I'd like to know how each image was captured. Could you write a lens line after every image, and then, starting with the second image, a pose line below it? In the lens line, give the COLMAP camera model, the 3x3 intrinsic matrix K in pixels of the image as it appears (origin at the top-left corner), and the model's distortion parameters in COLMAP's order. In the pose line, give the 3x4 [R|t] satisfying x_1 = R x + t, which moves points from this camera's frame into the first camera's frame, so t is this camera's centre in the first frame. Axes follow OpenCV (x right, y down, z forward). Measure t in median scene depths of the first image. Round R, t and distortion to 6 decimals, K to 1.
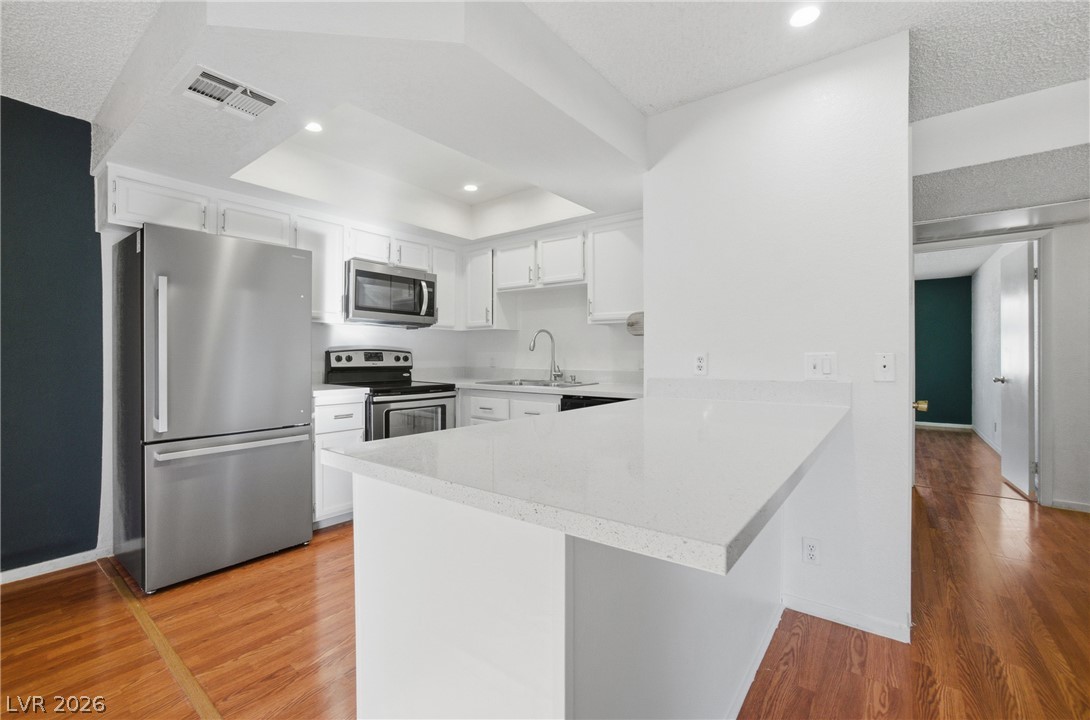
lens RADIAL K [[465.2, 0, 538.9], [0, 465.2, 358.6], [0, 0, 1]] dist [-0.045383, 0.023040]
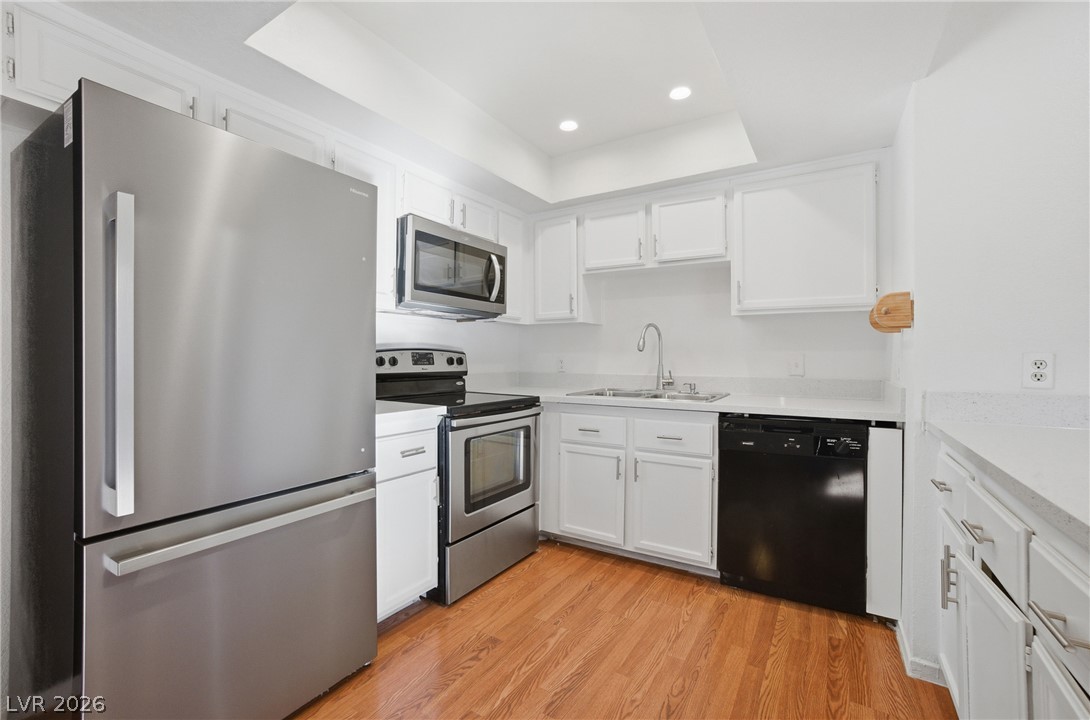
lens RADIAL K [[466.0, 0, 545.0], [0, 466.0, 360.0], [0, 0, 1]] dist [-0.047318, 0.020849]
pose [[0.994640, 0.000946, 0.103398, -0.255854], [-0.000876, 0.999999, -0.000723, -0.002039], [-0.103399, 0.000629, 0.994640, 0.281531]]
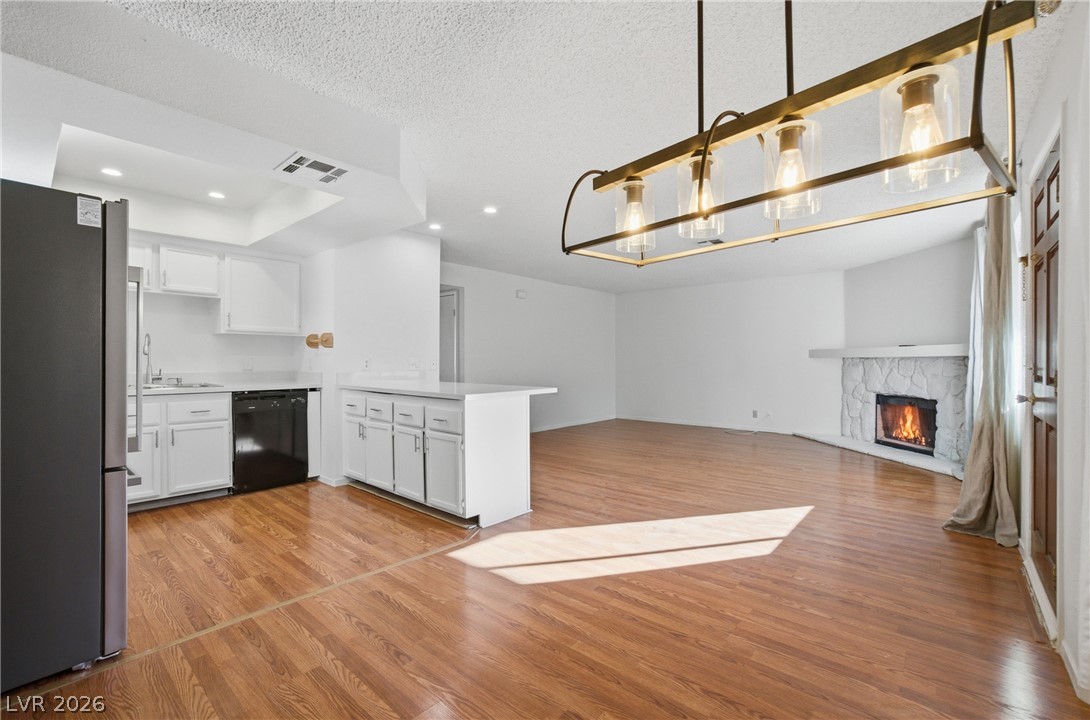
lens RADIAL K [[472.8, 0, 540.6], [0, 472.8, 359.8], [0, 0, 1]] dist [-0.058818, 0.029875]
pose [[0.064294, -0.003111, 0.997926, -0.966619], [0.002930, 0.999991, 0.002929, -0.005540], [-0.997927, 0.002736, 0.064303, 0.112193]]
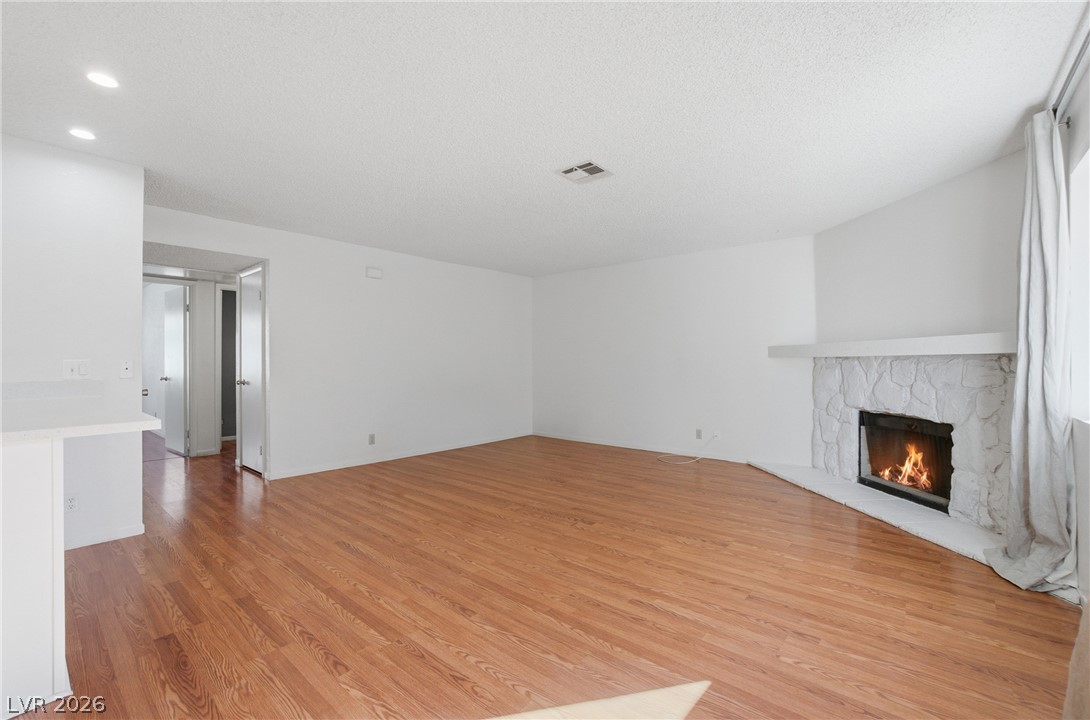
lens RADIAL K [[472.8, 0, 540.6], [0, 472.8, 359.8], [0, 0, 1]] dist [-0.058818, 0.029875]
pose [[0.057951, -0.000046, 0.998319, -0.395953], [0.005827, 0.999983, -0.000292, -0.002562], [-0.998302, 0.005834, 0.057950, -0.279992]]
